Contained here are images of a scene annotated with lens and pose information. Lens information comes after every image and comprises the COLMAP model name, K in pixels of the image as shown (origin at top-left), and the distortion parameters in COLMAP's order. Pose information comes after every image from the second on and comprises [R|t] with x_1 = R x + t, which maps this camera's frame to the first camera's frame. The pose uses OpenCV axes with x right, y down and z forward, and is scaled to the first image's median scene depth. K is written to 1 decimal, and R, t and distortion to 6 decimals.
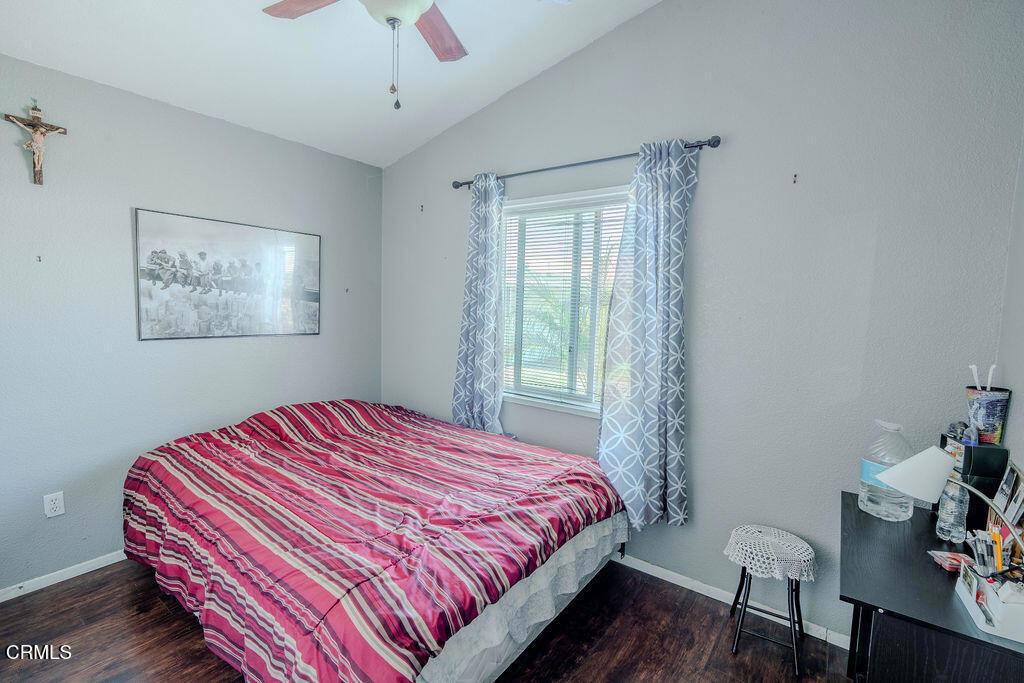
lens RADIAL K [[451.2, 0, 509.8], [0, 451.2, 341.6], [0, 0, 1]] dist [-0.010991, 0.000536]
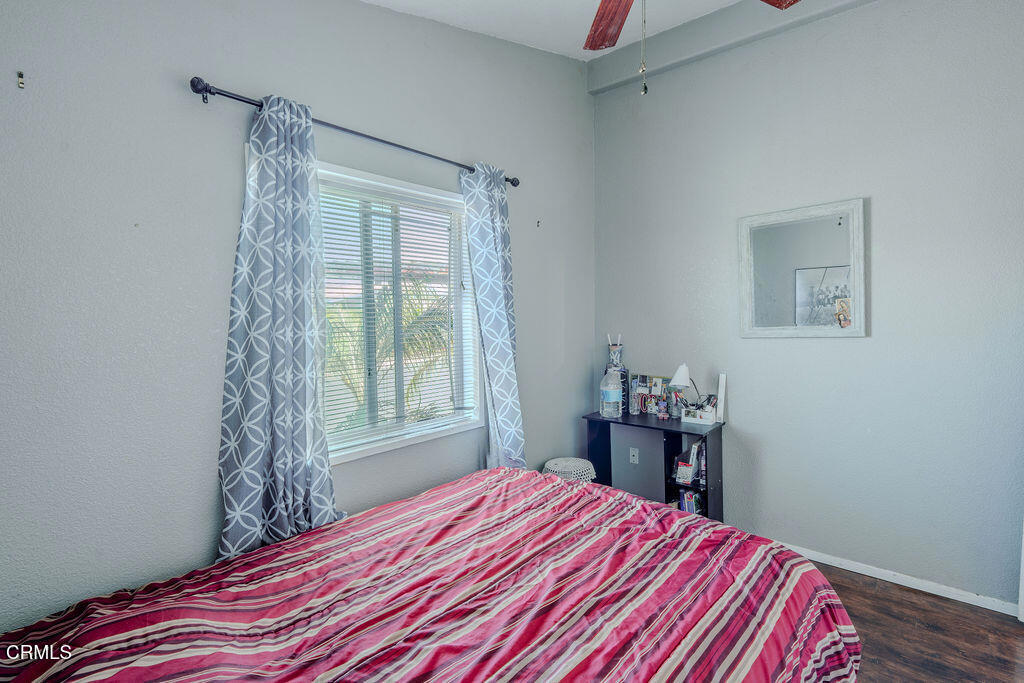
lens RADIAL K [[499.9, 0, 513.2], [0, 499.9, 319.7], [0, 0, 1]] dist [0.002094, 0.000375]
pose [[0.065760, -0.041927, 0.996954, -0.895312], [0.104224, 0.993940, 0.034925, -0.095873], [-0.992377, 0.101610, 0.069731, 0.852652]]
